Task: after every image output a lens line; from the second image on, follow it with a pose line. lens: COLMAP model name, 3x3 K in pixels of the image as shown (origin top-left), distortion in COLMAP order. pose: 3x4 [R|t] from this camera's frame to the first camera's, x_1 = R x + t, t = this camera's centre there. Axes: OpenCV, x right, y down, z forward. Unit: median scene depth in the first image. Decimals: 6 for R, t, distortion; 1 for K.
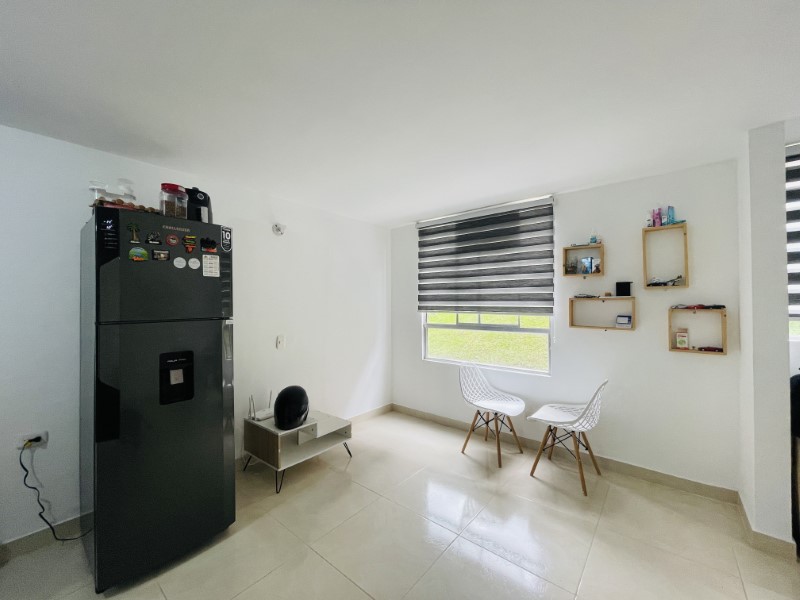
lens RADIAL K [[319.0, 0, 398.8], [0, 319.0, 301.4], [0, 0, 1]] dist [-0.002835, -0.000031]
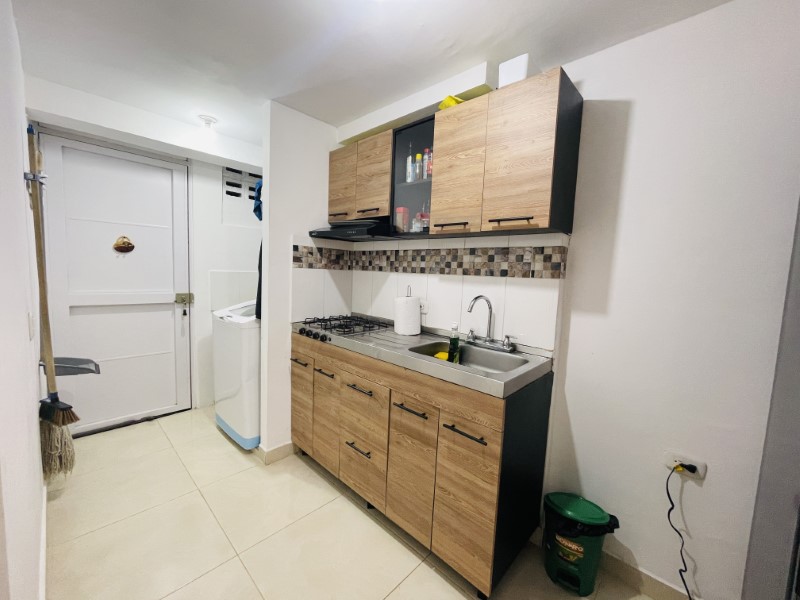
lens RADIAL K [[319.0, 0, 398.8], [0, 319.0, 301.4], [0, 0, 1]] dist [-0.002835, -0.000031]
pose [[-0.069157, 0.090981, -0.993448, -0.123231], [-0.031774, 0.995127, 0.093346, 0.007116], [0.997100, 0.038021, -0.065929, 0.111250]]
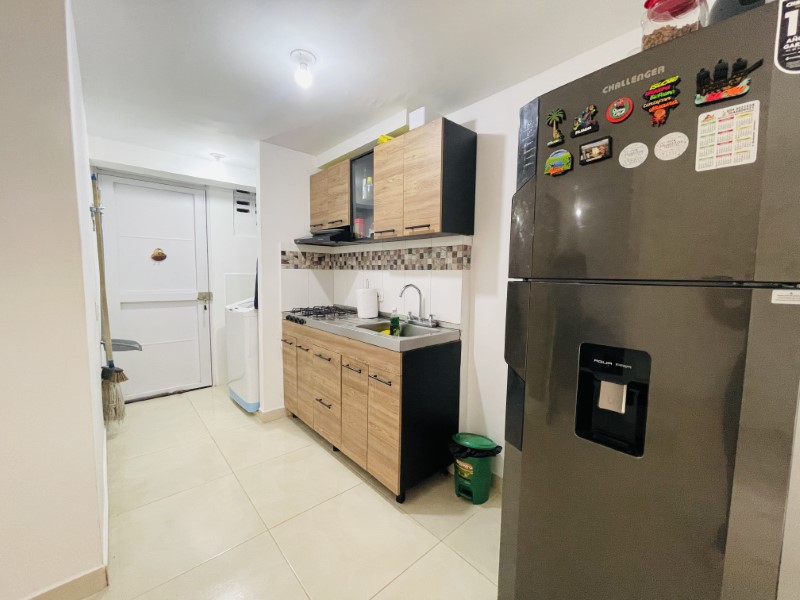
lens RADIAL K [[319.0, 0, 398.8], [0, 319.0, 301.4], [0, 0, 1]] dist [-0.002835, -0.000031]
pose [[-0.148895, 0.085588, -0.985142, -0.046802], [-0.004903, 0.996171, 0.087288, 0.012898], [0.988841, 0.017827, -0.147906, 0.199745]]
